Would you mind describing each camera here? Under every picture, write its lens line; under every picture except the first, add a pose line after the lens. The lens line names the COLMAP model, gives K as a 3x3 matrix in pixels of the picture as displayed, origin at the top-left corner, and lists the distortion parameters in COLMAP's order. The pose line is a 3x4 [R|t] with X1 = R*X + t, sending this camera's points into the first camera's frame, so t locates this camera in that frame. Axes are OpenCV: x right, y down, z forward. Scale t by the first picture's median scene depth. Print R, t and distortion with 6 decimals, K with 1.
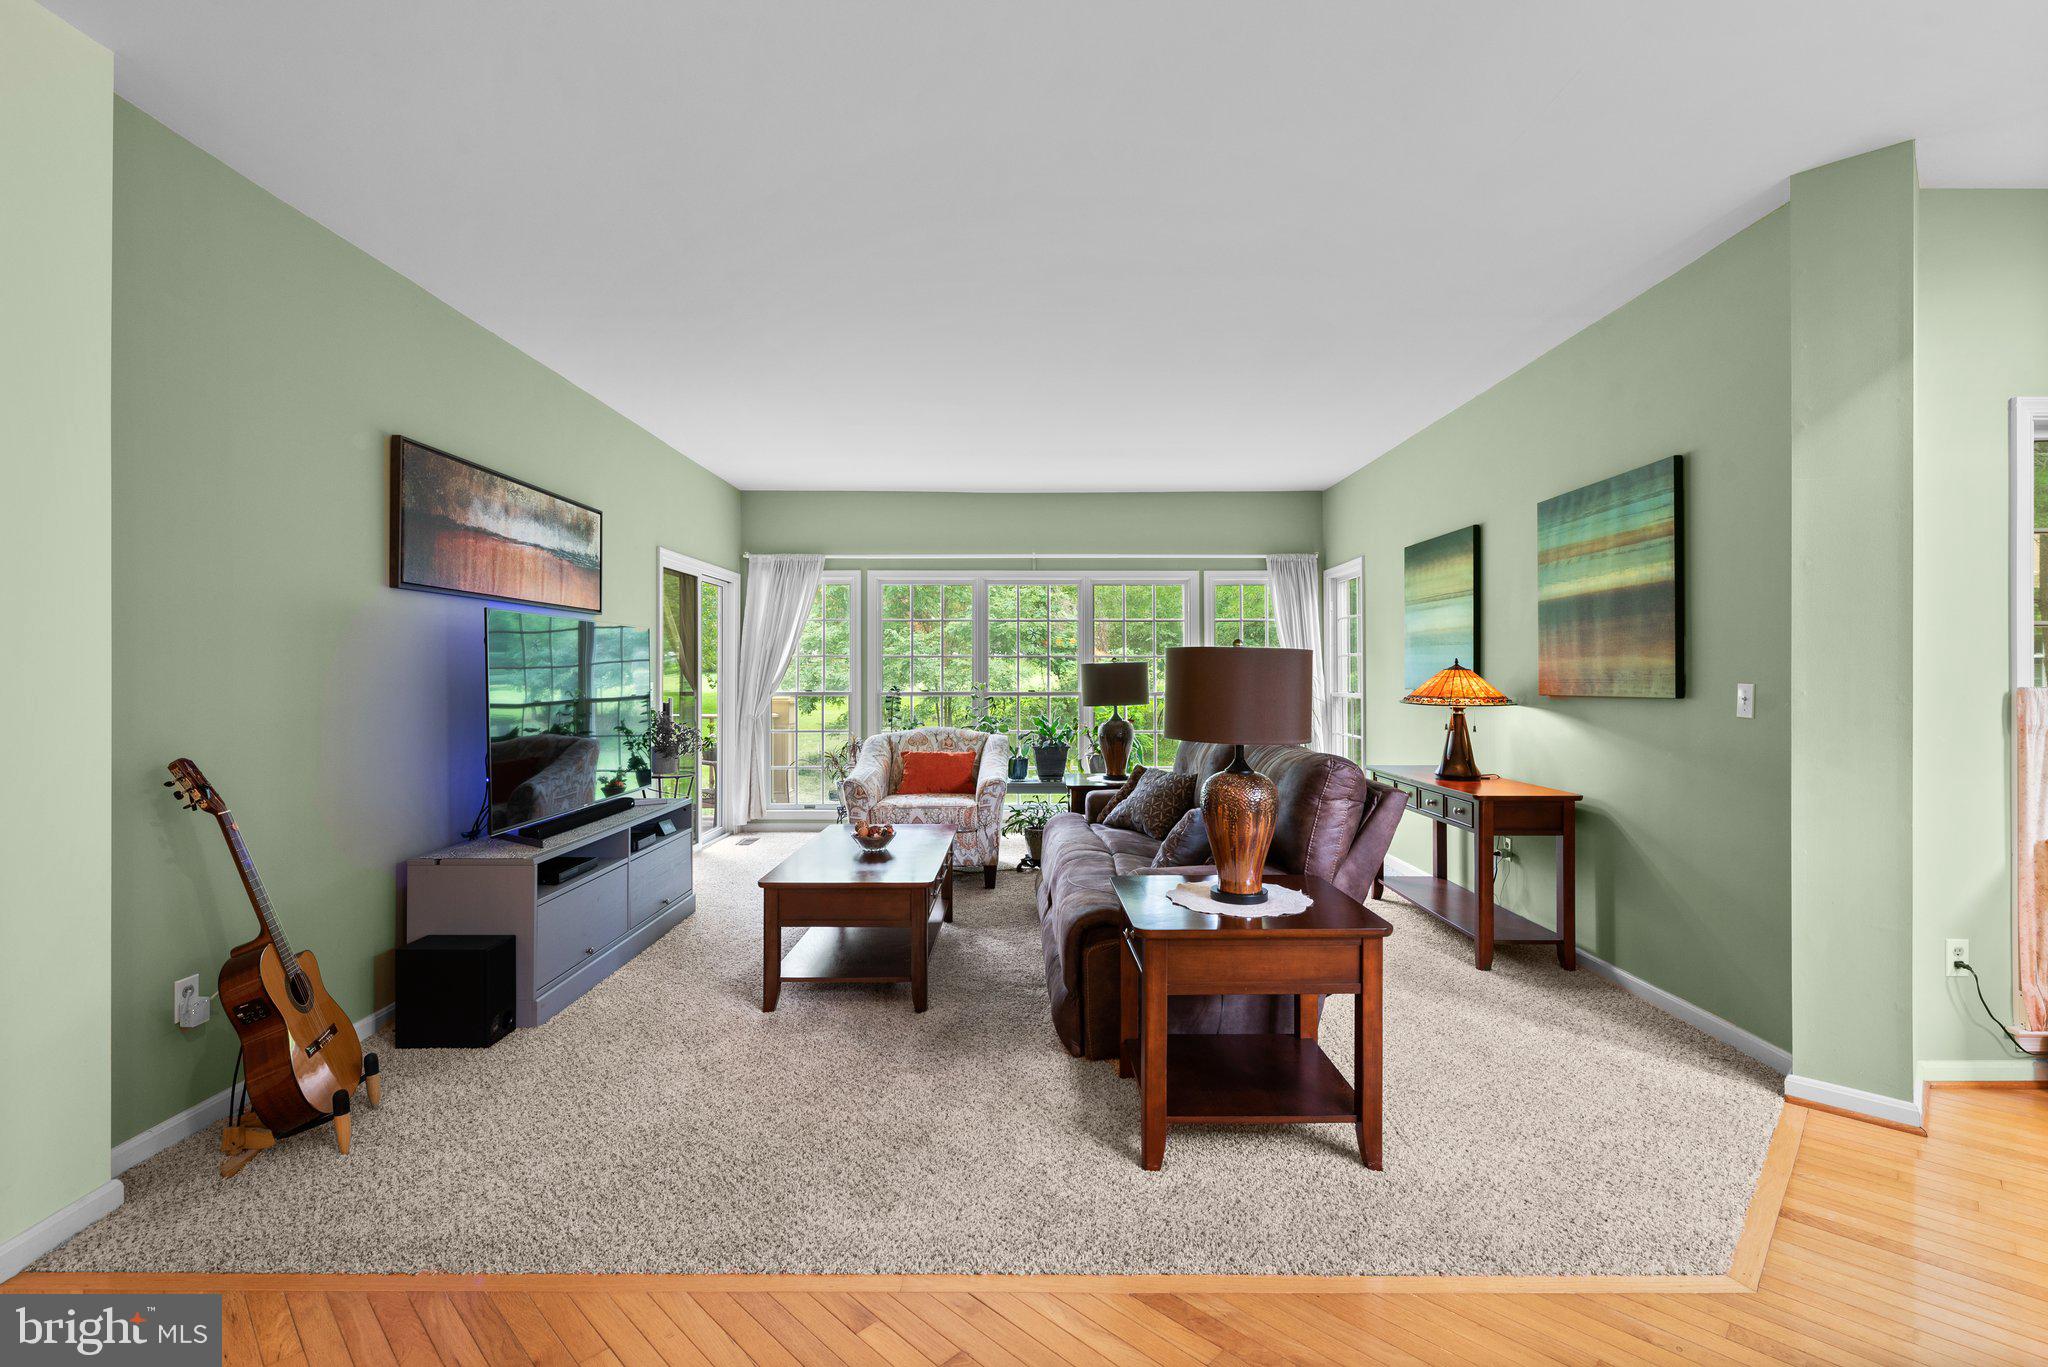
lens RADIAL K [[911.9, 0, 1025.8], [0, 911.9, 676.1], [0, 0, 1]] dist [0.001655, 0.000105]
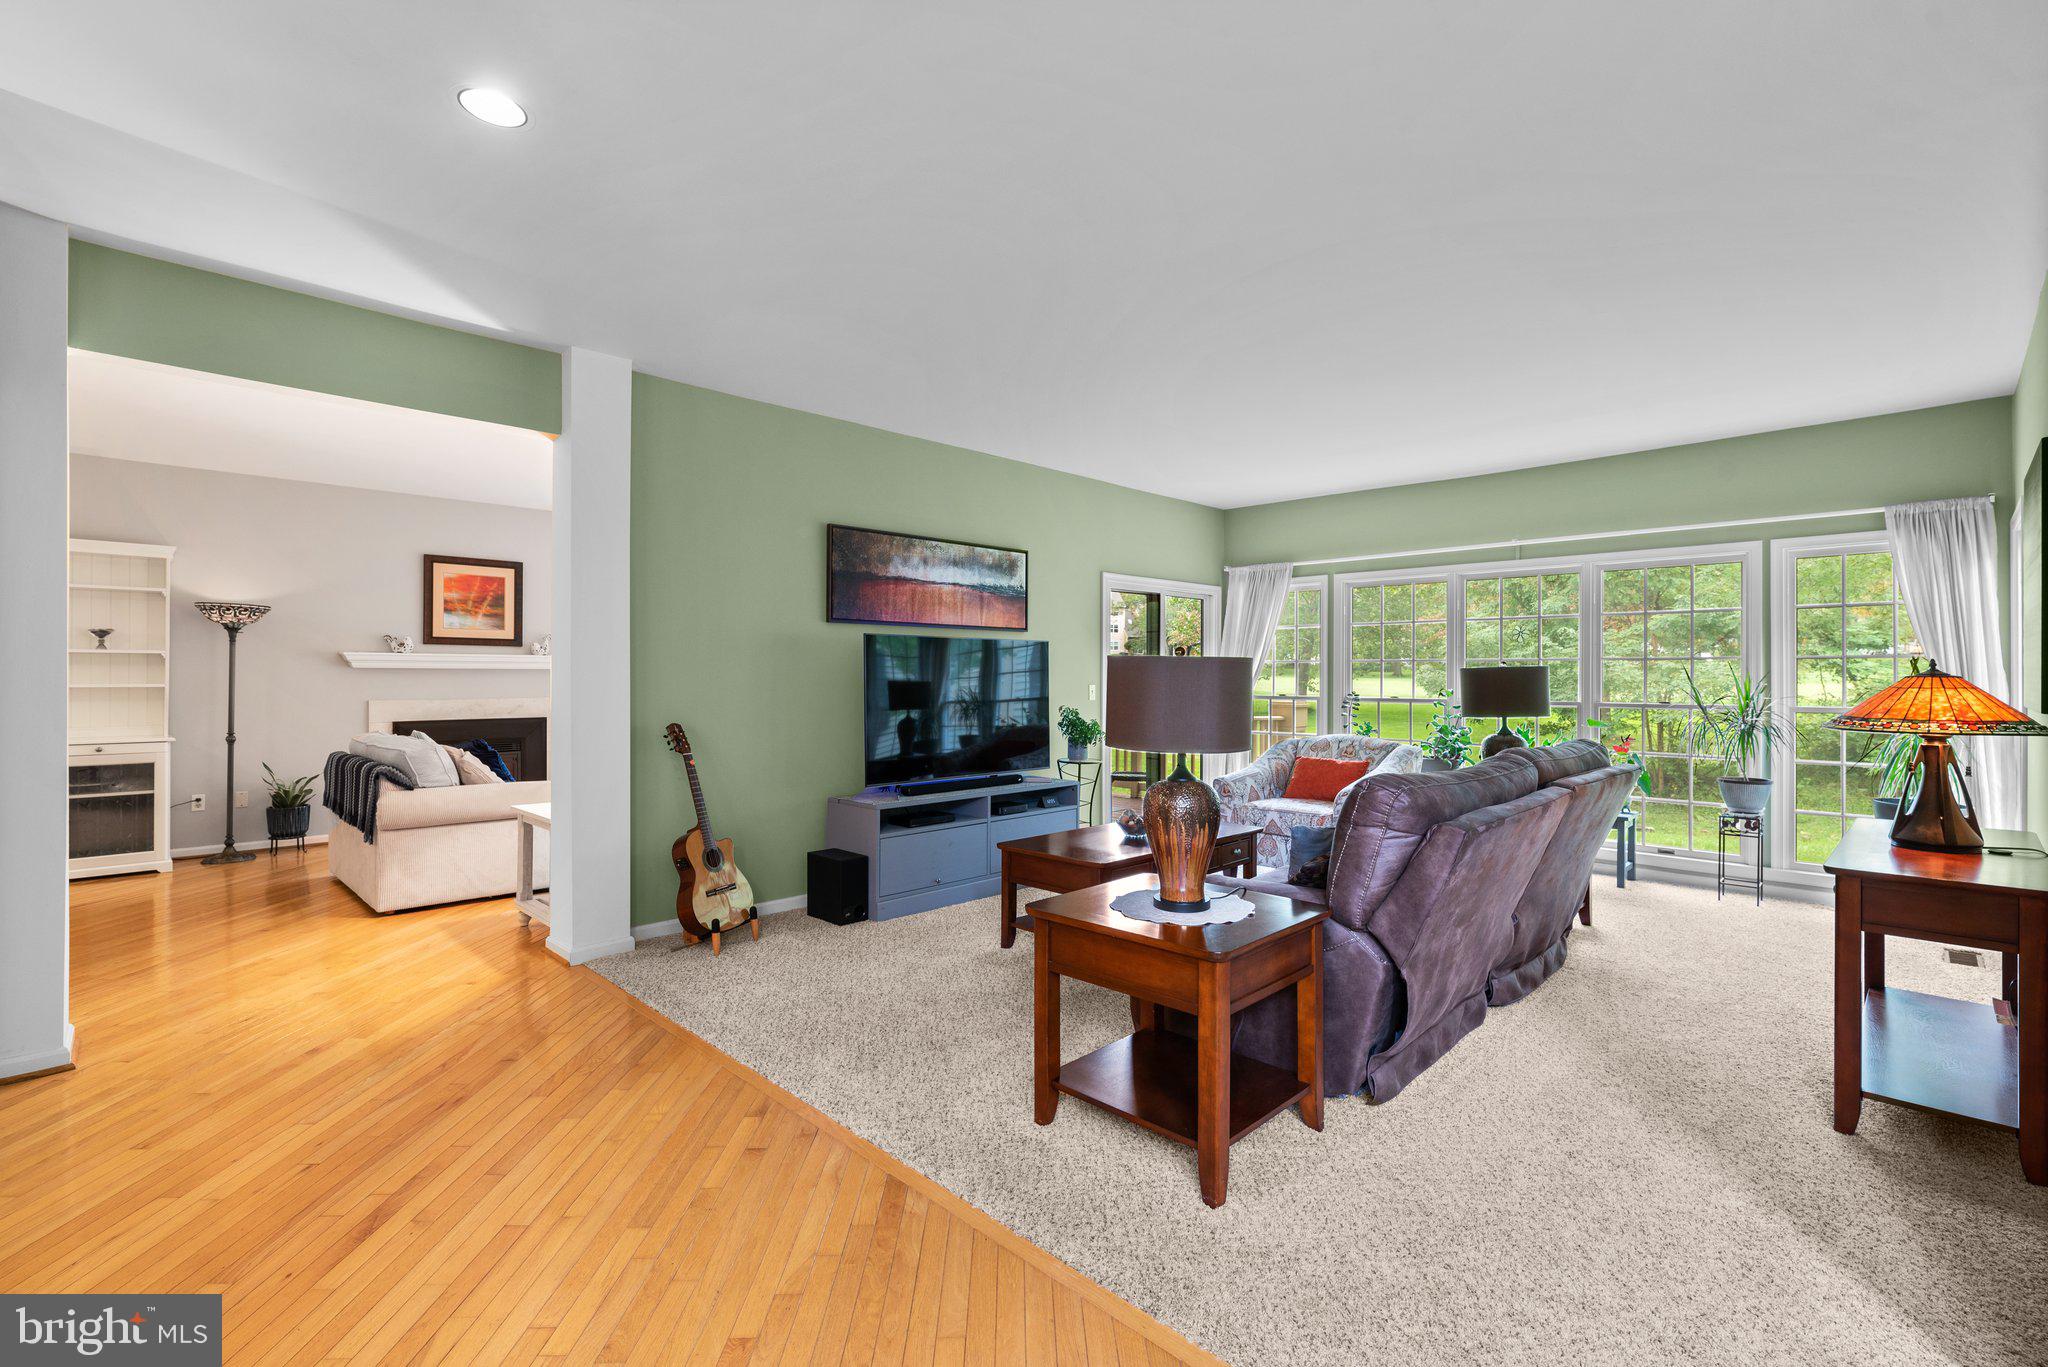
lens RADIAL K [[911.9, 0, 1025.8], [0, 911.9, 676.1], [0, 0, 1]] dist [0.001655, 0.000105]
pose [[0.710987, 0.002643, -0.703200, 0.492996], [-0.004964, 0.999987, -0.001260, -0.003691], [0.703187, 0.004387, 0.710991, 0.102572]]
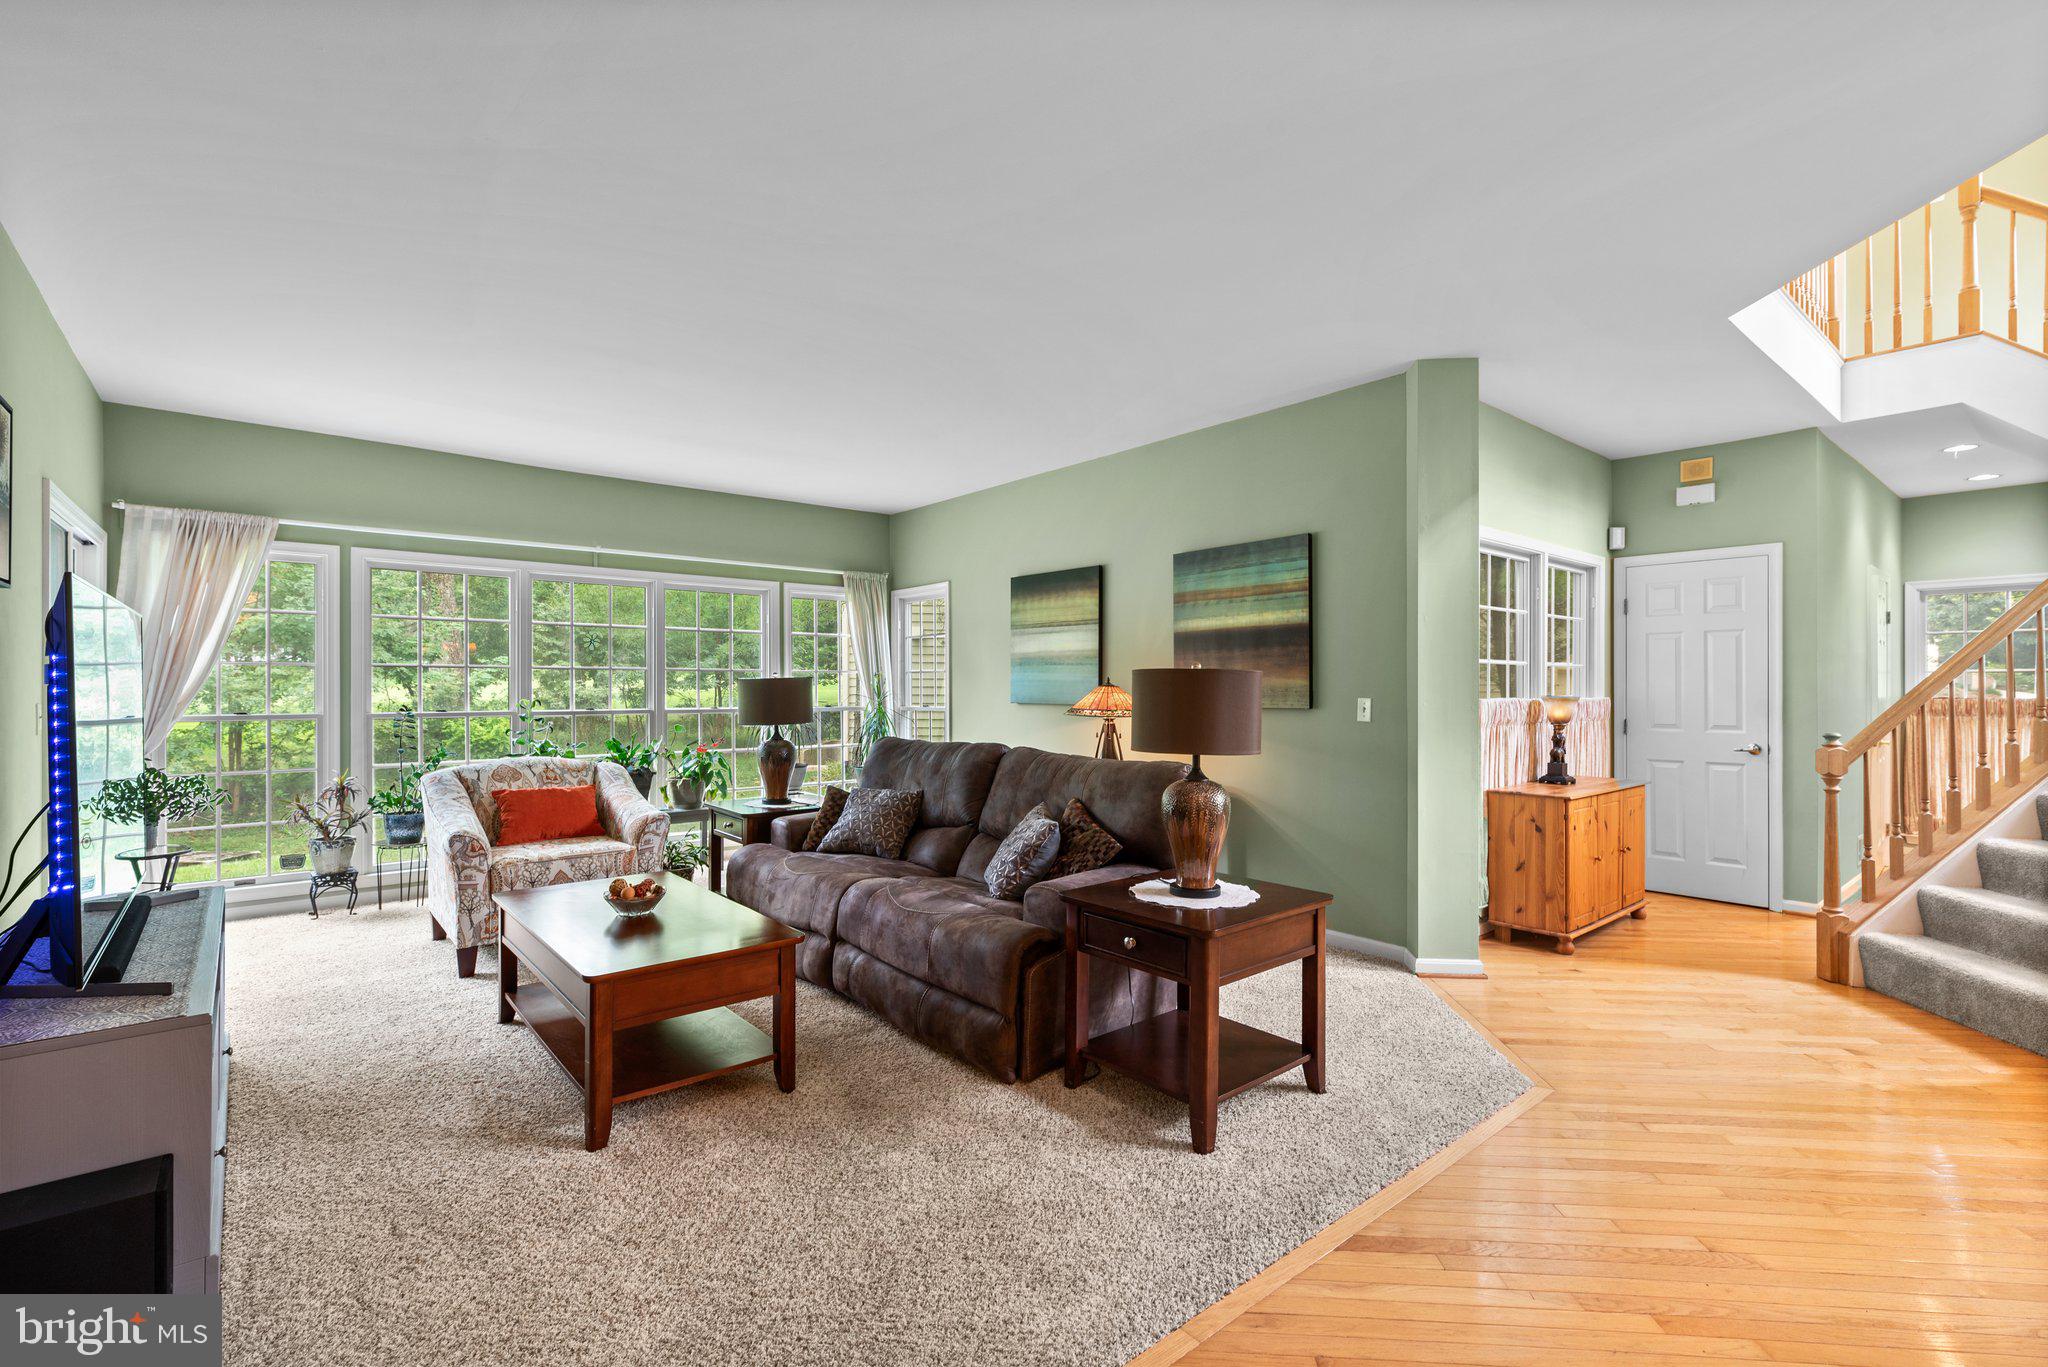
lens RADIAL K [[911.7, 0, 1024.0], [0, 911.7, 683.5], [0, 0, 1]] dist [0.000785, 0.000300]
pose [[0.768654, 0.004481, 0.639649, -0.389430], [-0.000366, 0.999978, -0.006566, -0.003532], [-0.639664, 0.004813, 0.768639, 0.165488]]
